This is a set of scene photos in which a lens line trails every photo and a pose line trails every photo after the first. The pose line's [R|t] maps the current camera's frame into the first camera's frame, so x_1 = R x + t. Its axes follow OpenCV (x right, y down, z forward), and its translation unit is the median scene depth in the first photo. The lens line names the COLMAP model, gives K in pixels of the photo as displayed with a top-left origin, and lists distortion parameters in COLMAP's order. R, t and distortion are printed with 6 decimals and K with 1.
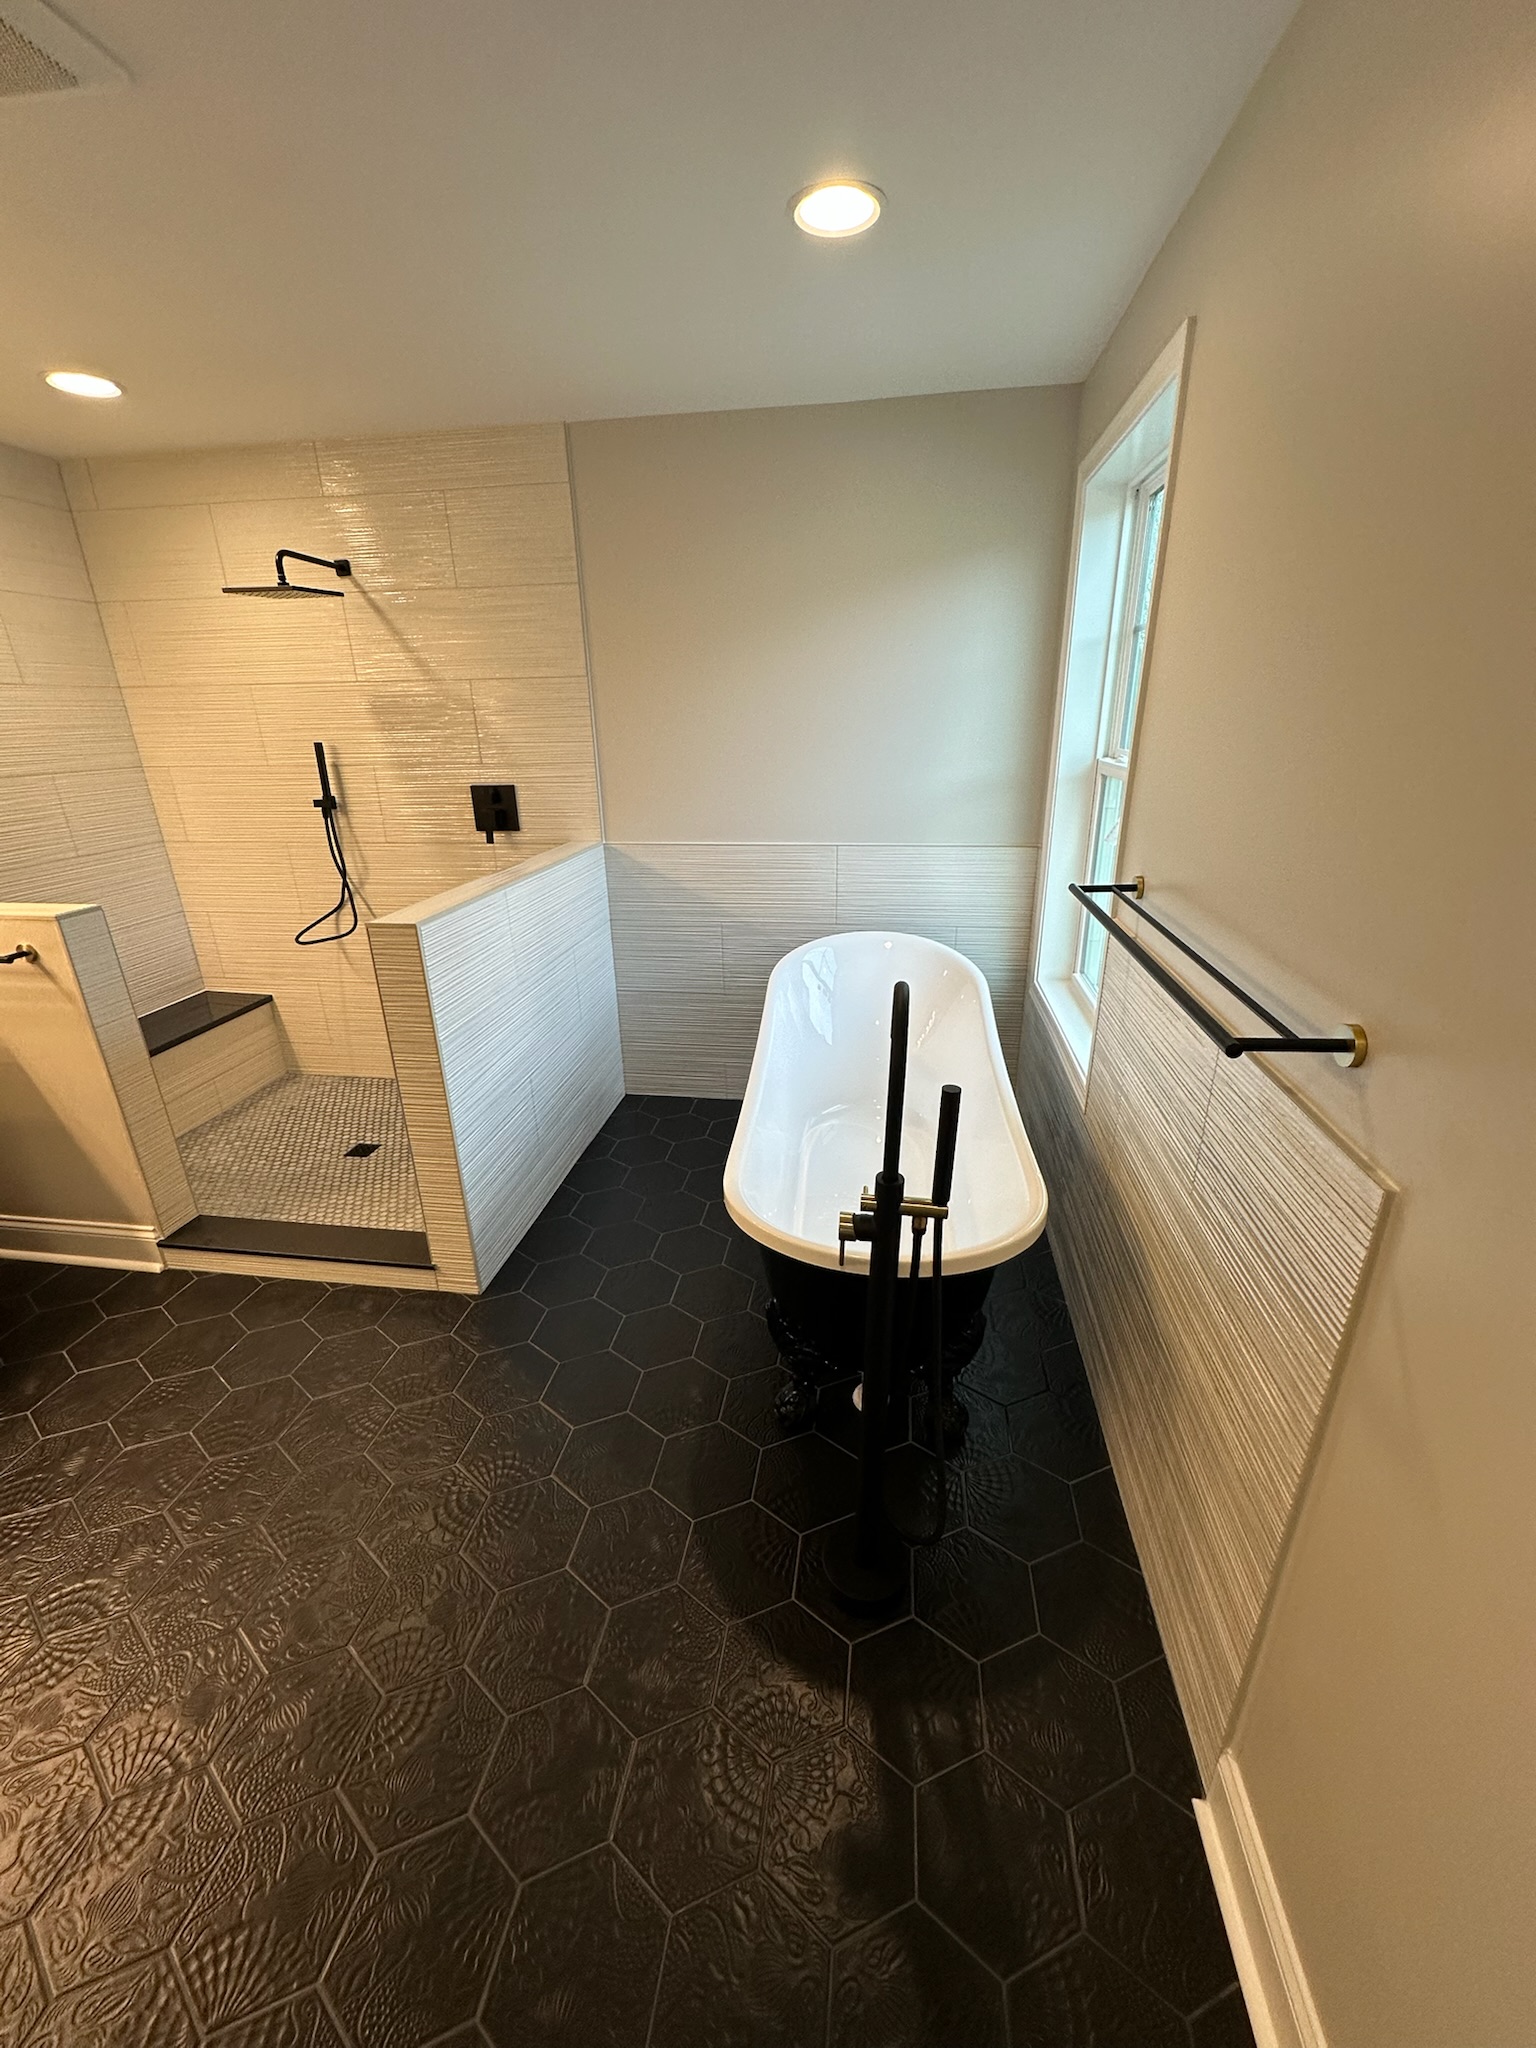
lens RADIAL K [[815.1, 0, 770.6], [0, 815.1, 1021.5], [0, 0, 1]] dist [-0.002968, 0.000981]
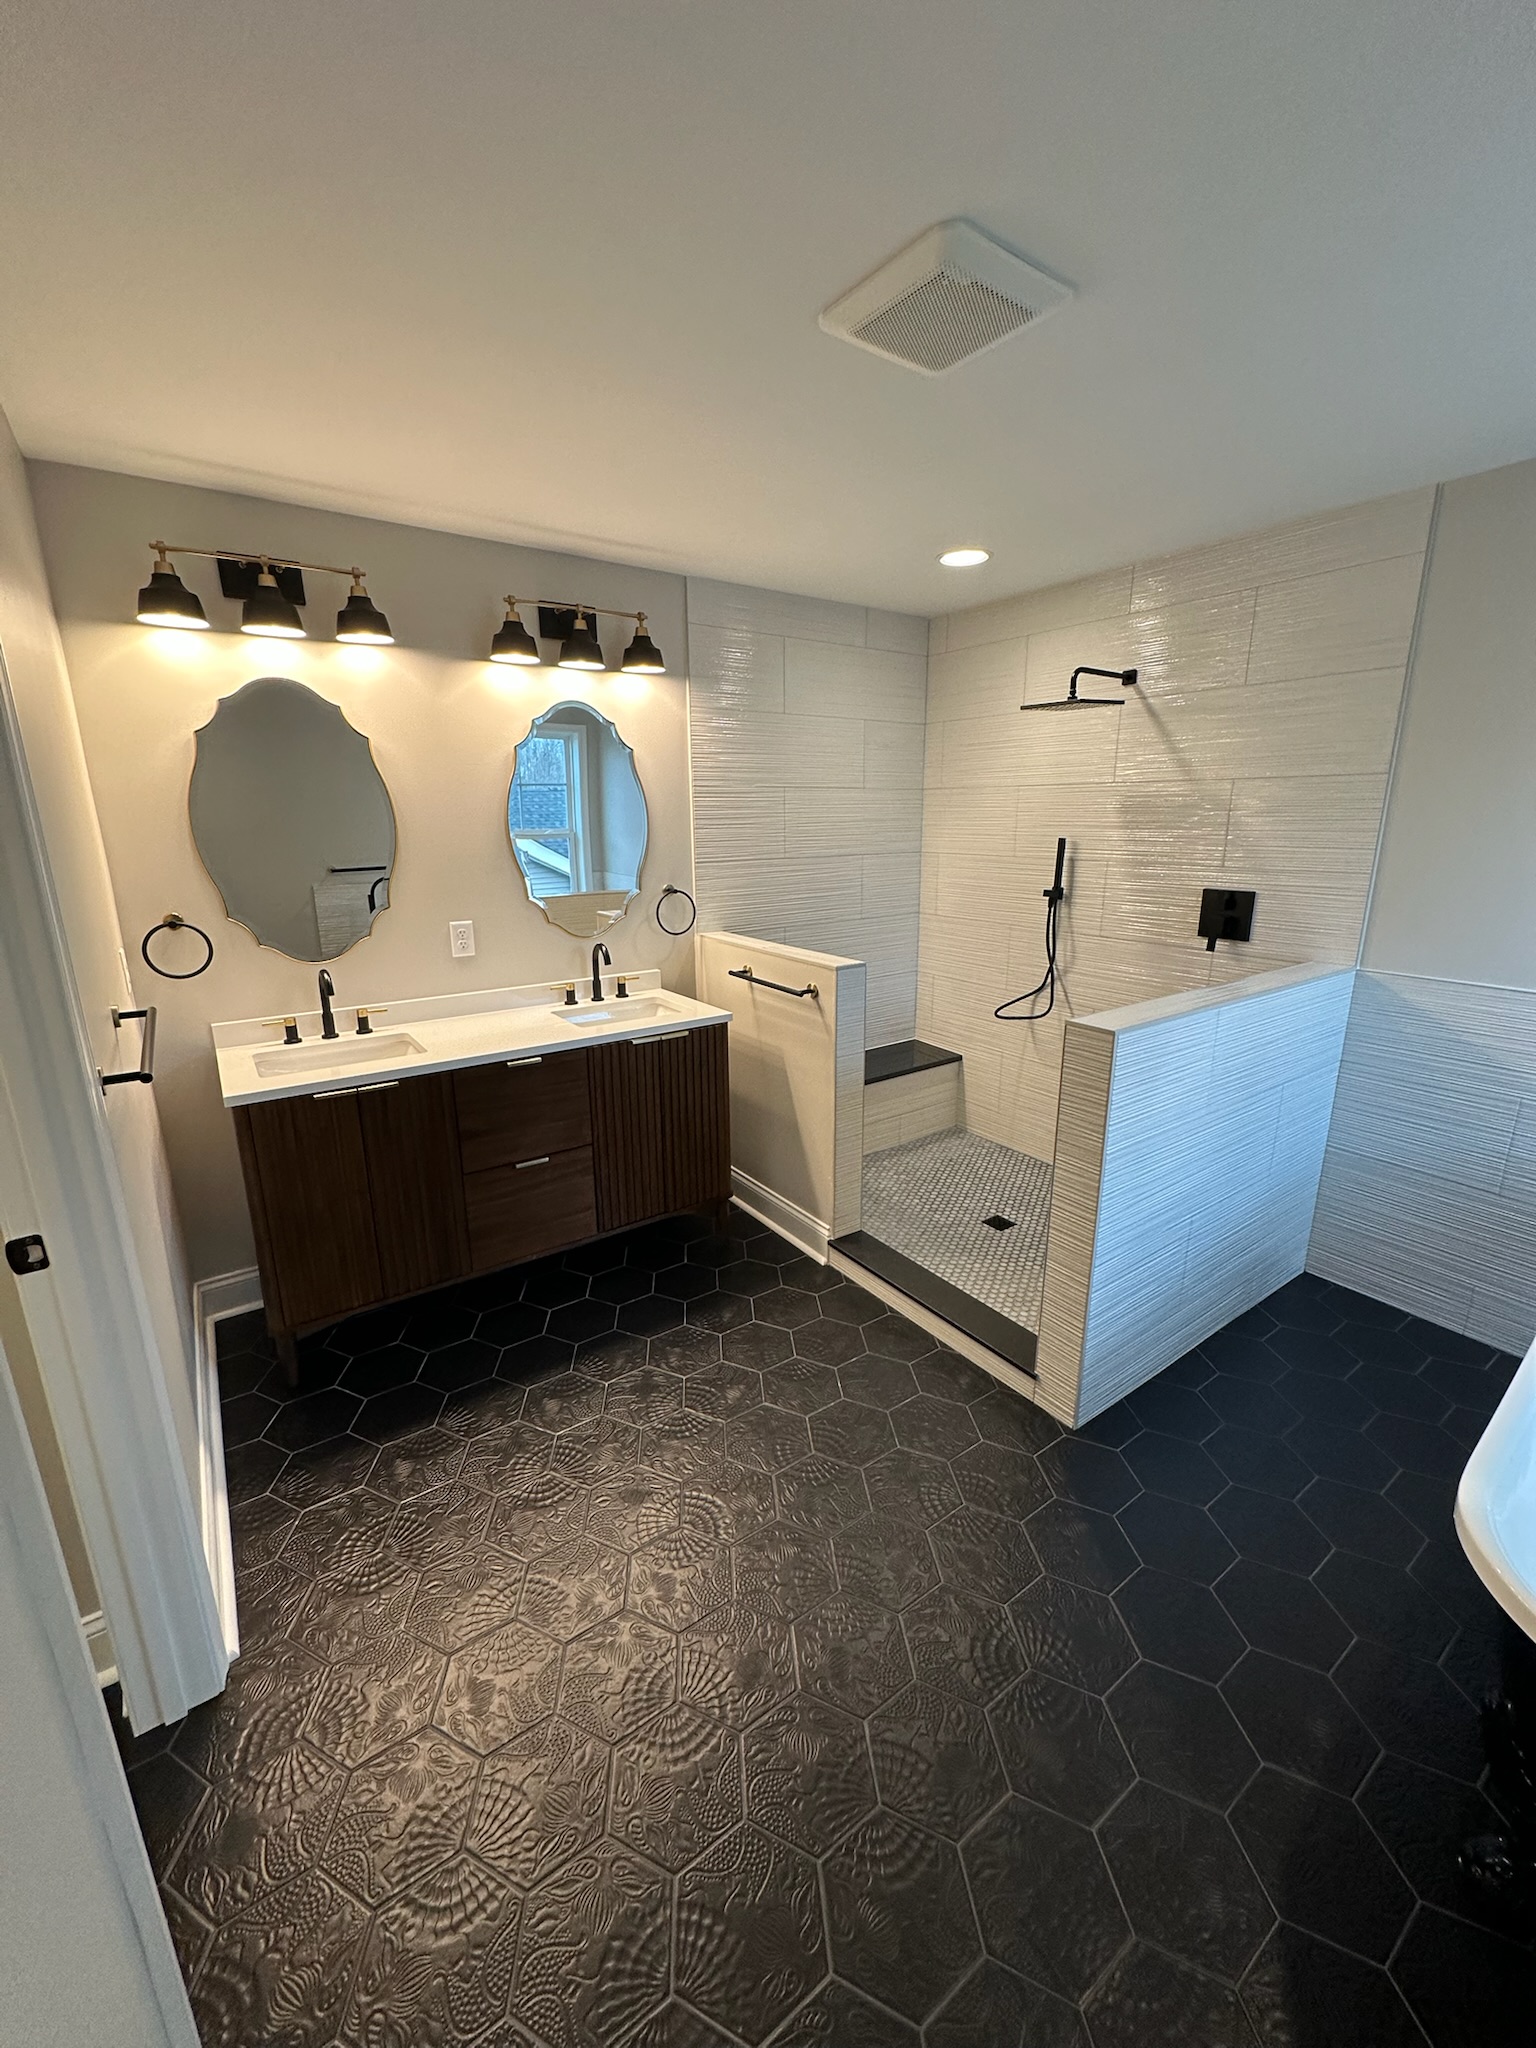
lens RADIAL K [[815.1, 0, 770.6], [0, 815.1, 1021.5], [0, 0, 1]] dist [-0.002968, 0.000981]
pose [[0.689342, 0.191859, -0.698569, -0.033483], [-0.260964, 0.965319, 0.007604, -0.022999], [0.675800, 0.177059, 0.715503, 0.026240]]
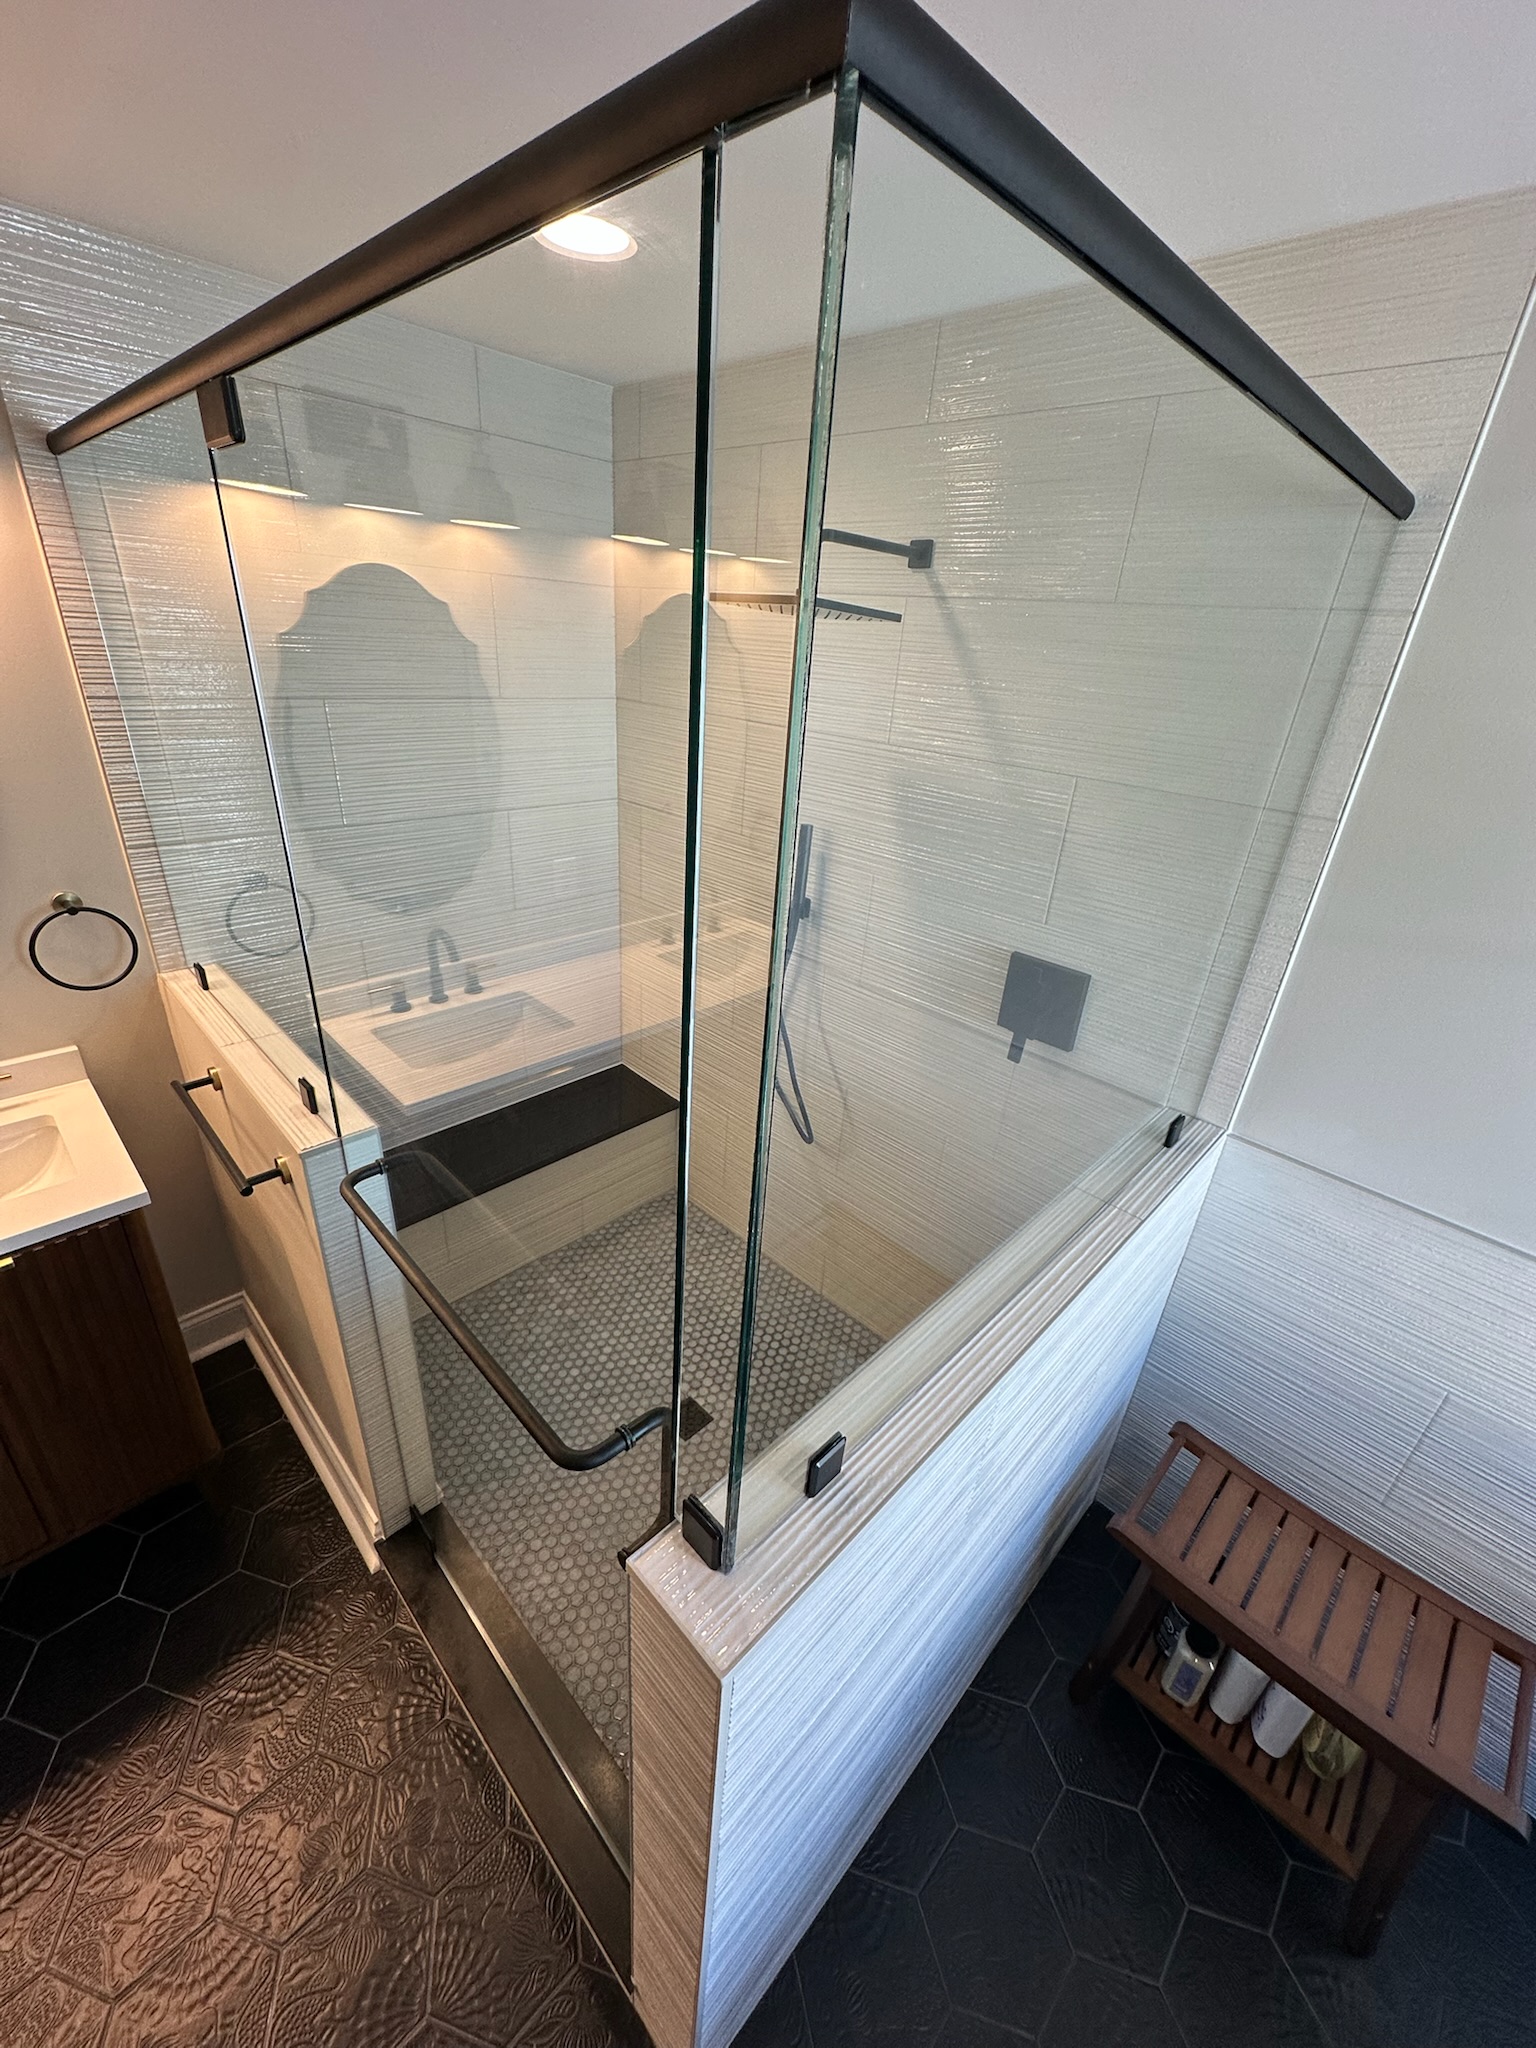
lens RADIAL K [[815.1, 0, 770.6], [0, 815.1, 1021.5], [0, 0, 1]] dist [-0.002968, 0.000981]
pose [[0.805659, 0.319675, -0.498719, -0.237457], [-0.286221, 0.947167, 0.144750, -0.321265], [0.518643, 0.026125, 0.854592, 0.499978]]
